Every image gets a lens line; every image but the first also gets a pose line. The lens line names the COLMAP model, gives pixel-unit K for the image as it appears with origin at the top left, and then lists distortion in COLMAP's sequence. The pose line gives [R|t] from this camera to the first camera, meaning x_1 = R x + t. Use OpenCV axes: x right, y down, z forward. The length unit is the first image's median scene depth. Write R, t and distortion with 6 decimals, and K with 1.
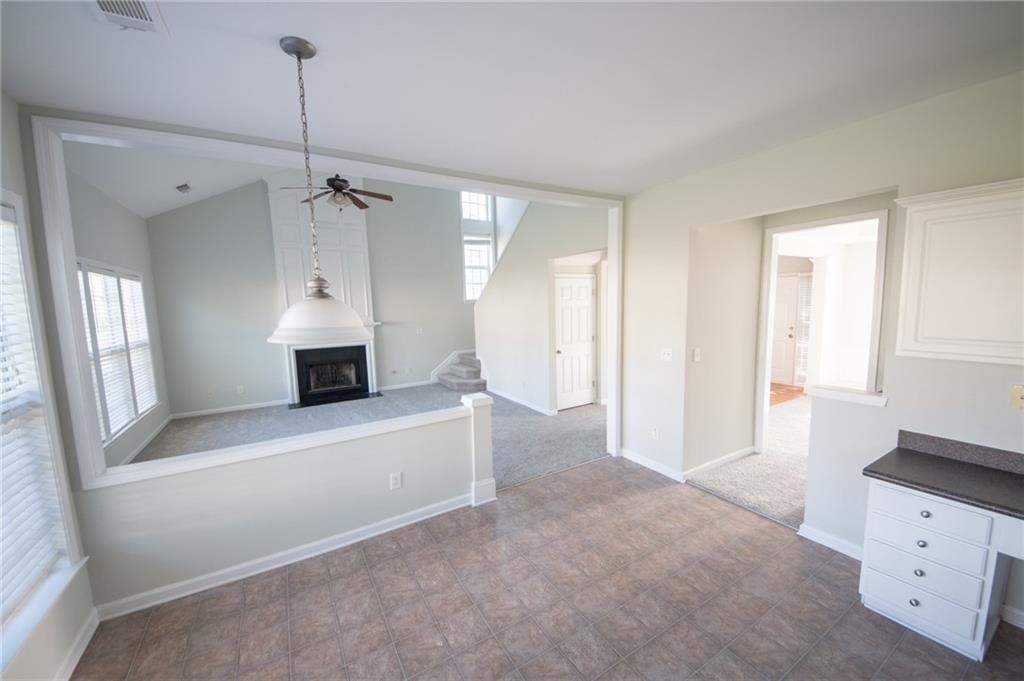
lens RADIAL K [[380.7, 0, 512.9], [0, 380.7, 343.4], [0, 0, 1]] dist [0.037927, -0.024006]
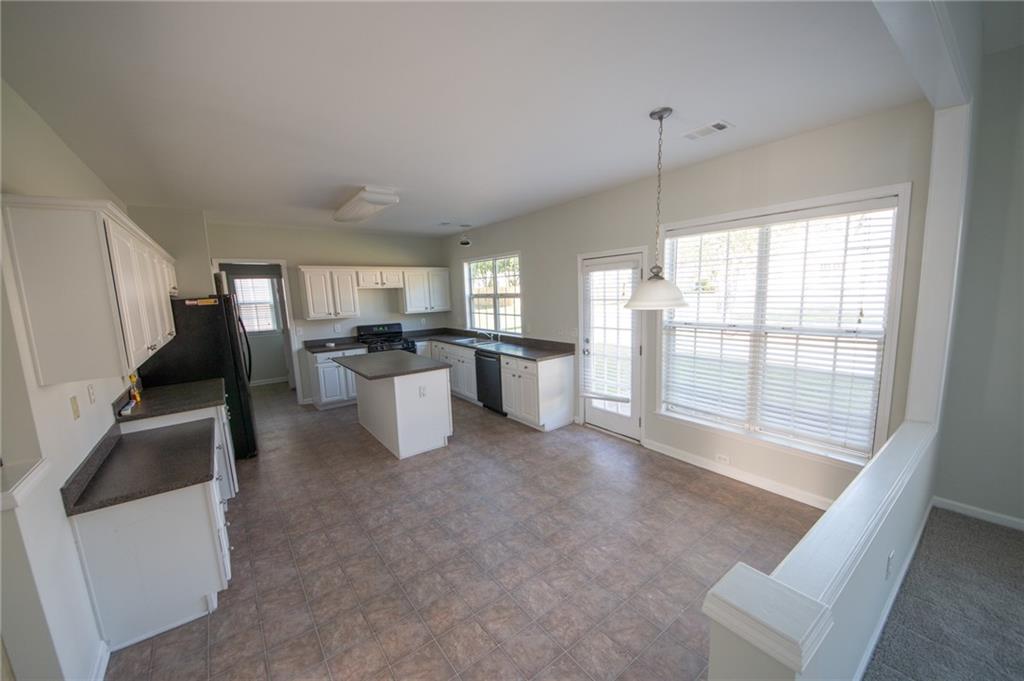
lens RADIAL K [[380.7, 0, 512.9], [0, 380.7, 343.4], [0, 0, 1]] dist [0.037927, -0.024006]
pose [[-0.992337, 0.075800, -0.097583, 0.169843], [0.049502, 0.967468, 0.248104, -0.206151], [0.113215, 0.241372, -0.963806, 1.820933]]
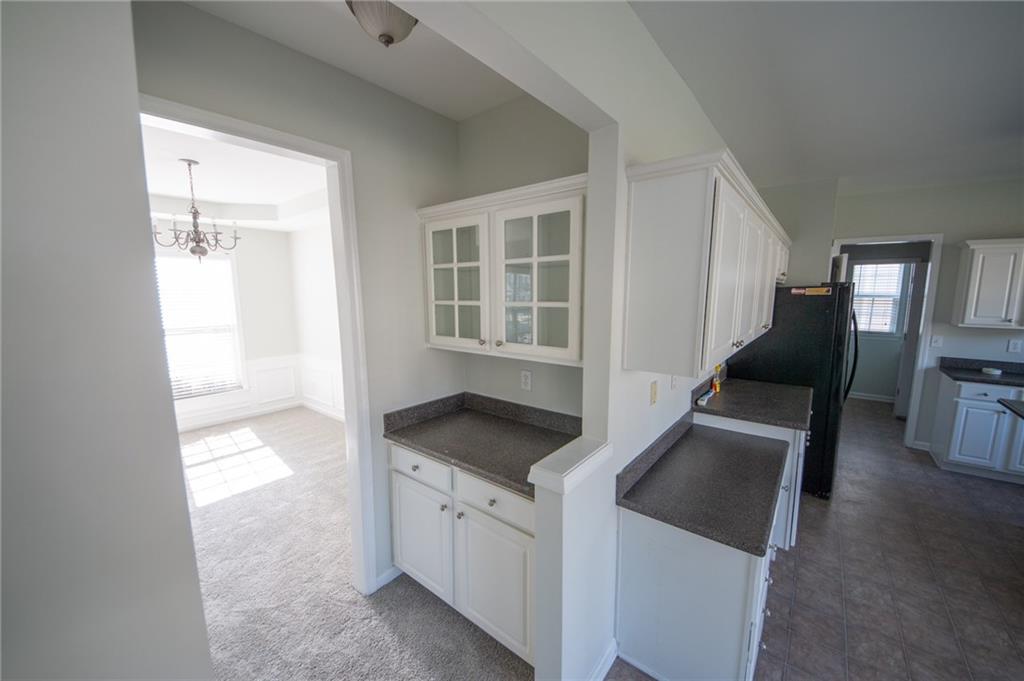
lens RADIAL K [[380.7, 0, 512.9], [0, 380.7, 343.4], [0, 0, 1]] dist [0.037927, -0.024006]
pose [[-0.348235, -0.110007, 0.930930, 0.412329], [0.105812, 0.982131, 0.155638, -0.171556], [-0.931416, 0.152702, -0.330372, 1.458558]]
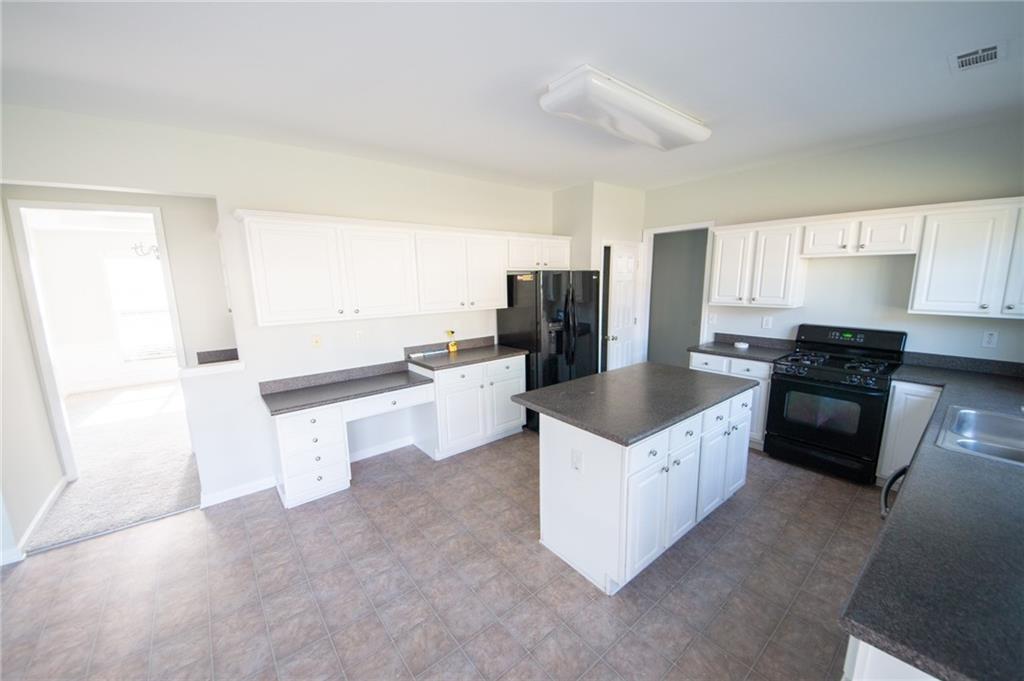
lens RADIAL K [[380.7, 0, 512.9], [0, 380.7, 343.4], [0, 0, 1]] dist [0.037927, -0.024006]
pose [[-0.137115, -0.137205, 0.981007, -0.451715], [0.128890, 0.979470, 0.155005, -0.007411], [-0.982134, 0.147696, -0.116615, 0.267904]]
